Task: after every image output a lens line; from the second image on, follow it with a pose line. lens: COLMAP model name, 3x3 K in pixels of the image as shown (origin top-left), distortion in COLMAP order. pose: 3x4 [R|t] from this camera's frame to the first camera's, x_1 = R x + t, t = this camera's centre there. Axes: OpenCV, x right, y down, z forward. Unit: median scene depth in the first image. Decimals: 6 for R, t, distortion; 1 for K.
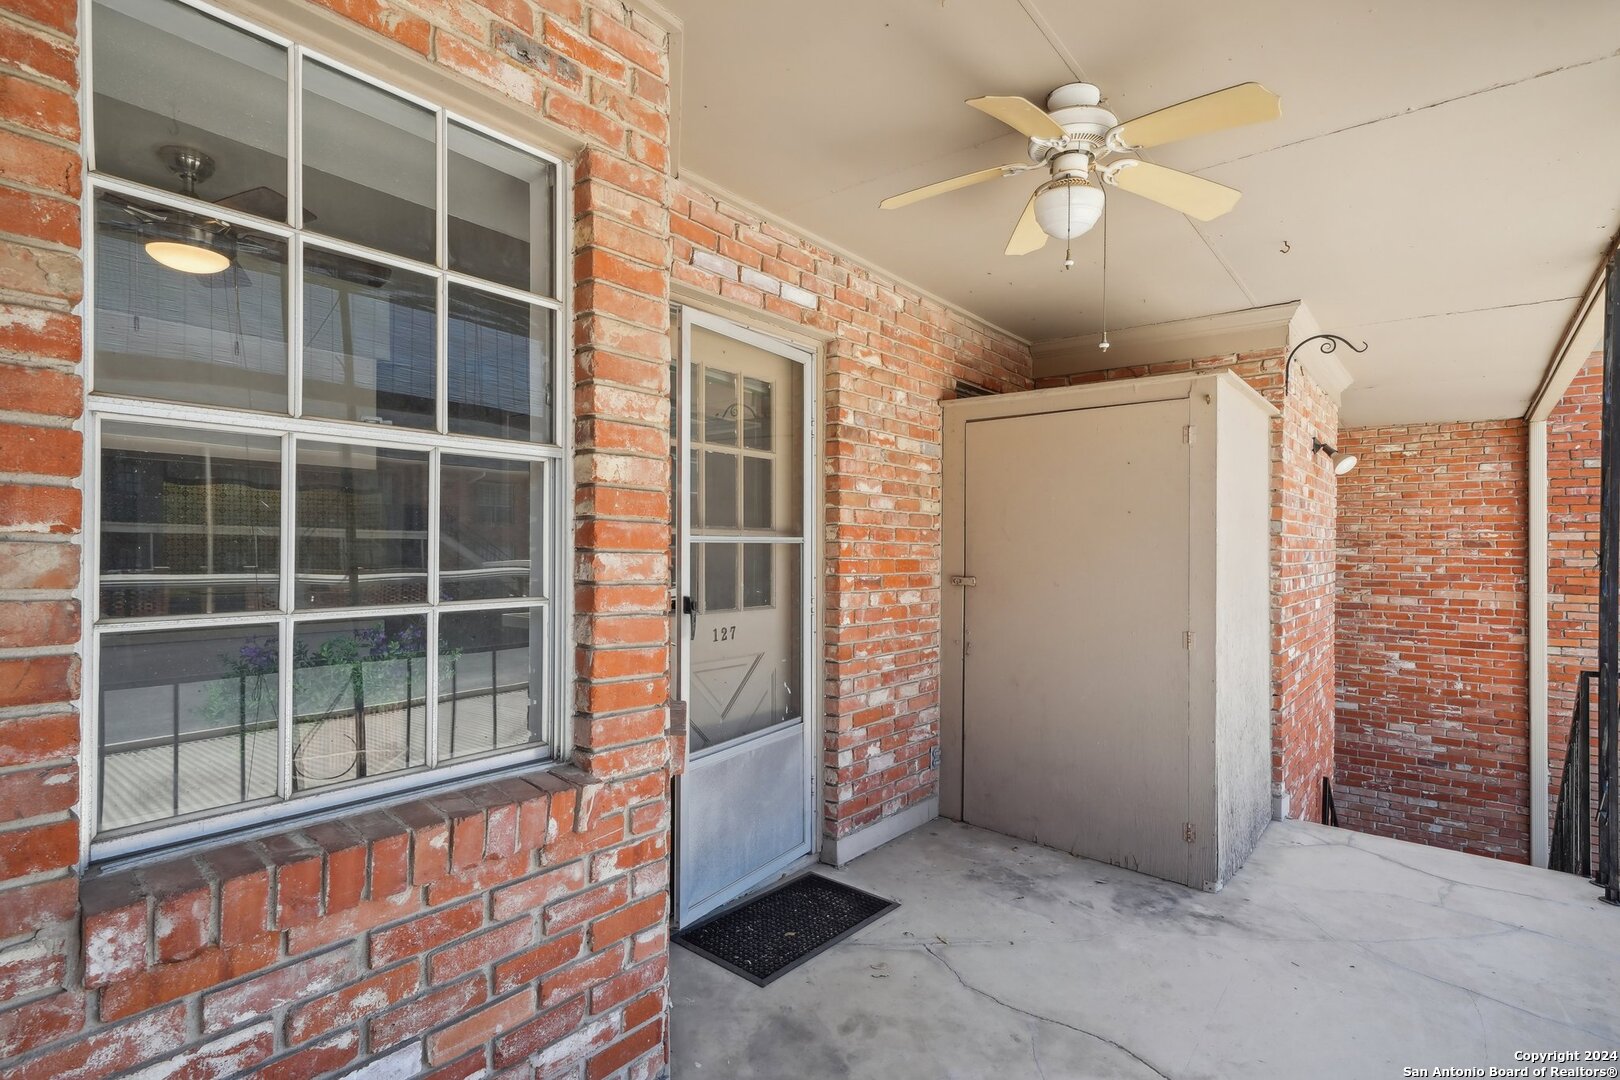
lens RADIAL K [[798.3, 0, 822.8], [0, 798.3, 542.2], [0, 0, 1]] dist [-0.002204, 0.000351]
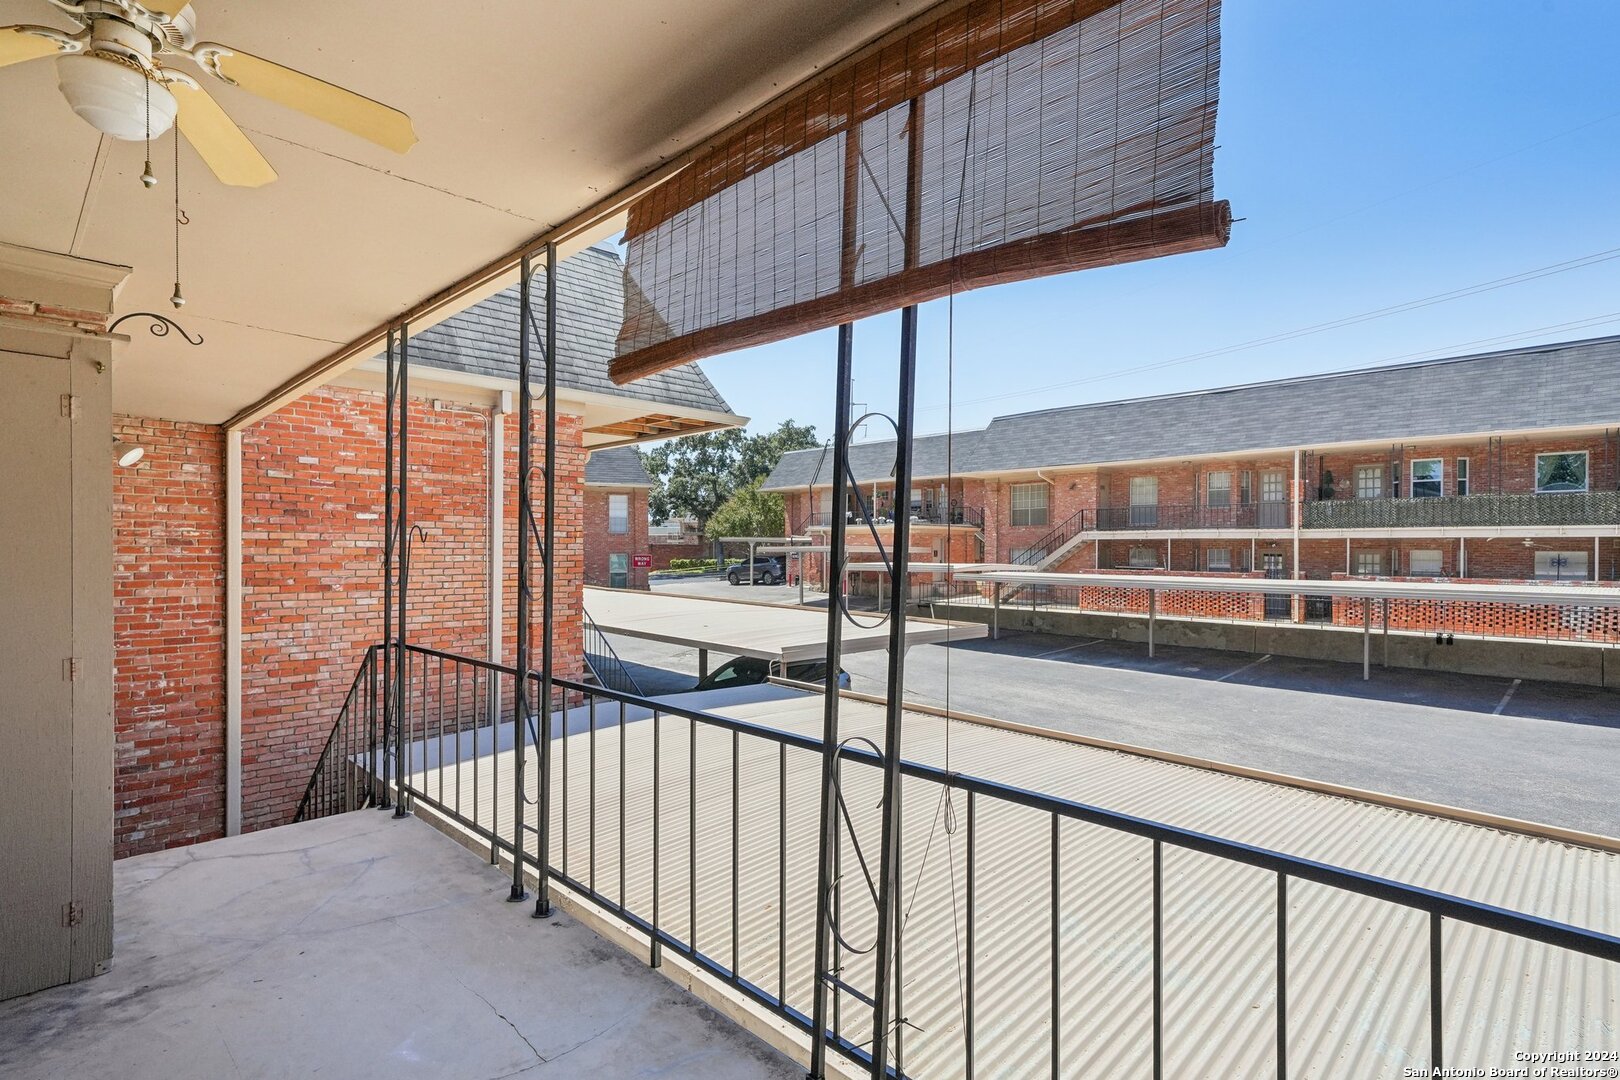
lens RADIAL K [[798.3, 0, 822.5], [0, 798.3, 542.1], [0, 0, 1]] dist [-0.002204, 0.000351]
pose [[0.064652, 0.002828, 0.997904, -0.147956], [-0.010953, 0.999938, -0.002124, -0.004378], [-0.997848, -0.010792, 0.064679, 0.114856]]
